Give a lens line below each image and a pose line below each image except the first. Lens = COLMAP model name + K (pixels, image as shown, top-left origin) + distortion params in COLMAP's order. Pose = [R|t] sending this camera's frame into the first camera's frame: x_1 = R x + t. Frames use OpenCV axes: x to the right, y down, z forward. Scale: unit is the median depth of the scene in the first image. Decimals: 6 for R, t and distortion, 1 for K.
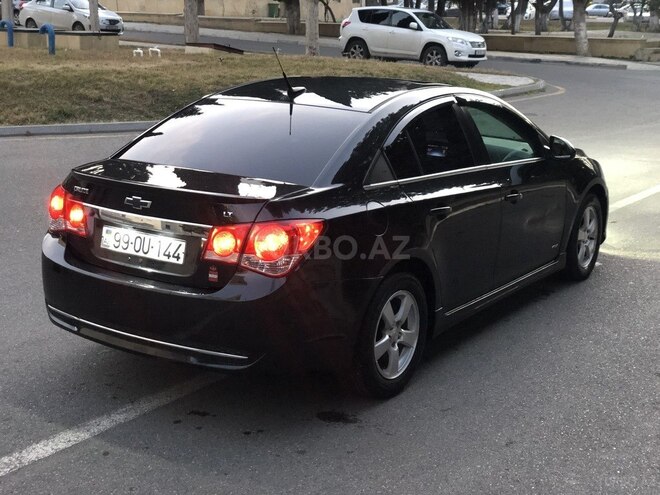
lens RADIAL K [[990.3, 0, 330.0], [0, 990.3, 247.5], [0, 0, 1]] dist [0.230013, -0.806723]
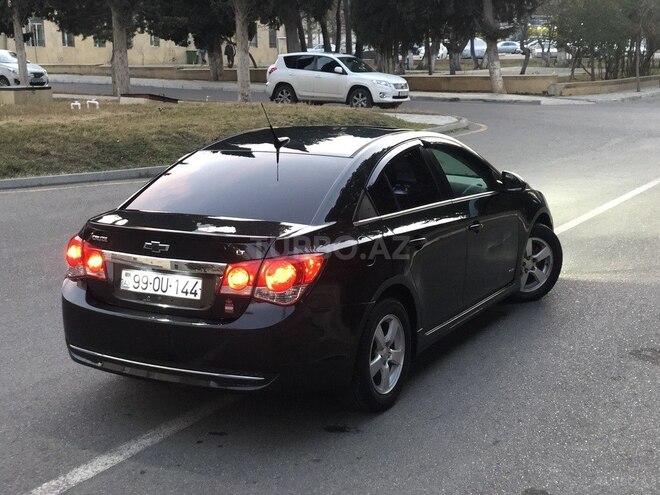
lens RADIAL K [[990.3, 0, 330.0], [0, 990.3, 247.5], [0, 0, 1]] dist [0.230013, -0.806723]
pose [[0.996029, -0.046358, 0.076009, -0.055190], [0.049434, 0.998012, -0.039097, 0.006251], [-0.074046, 0.042699, 0.996340, -0.083740]]
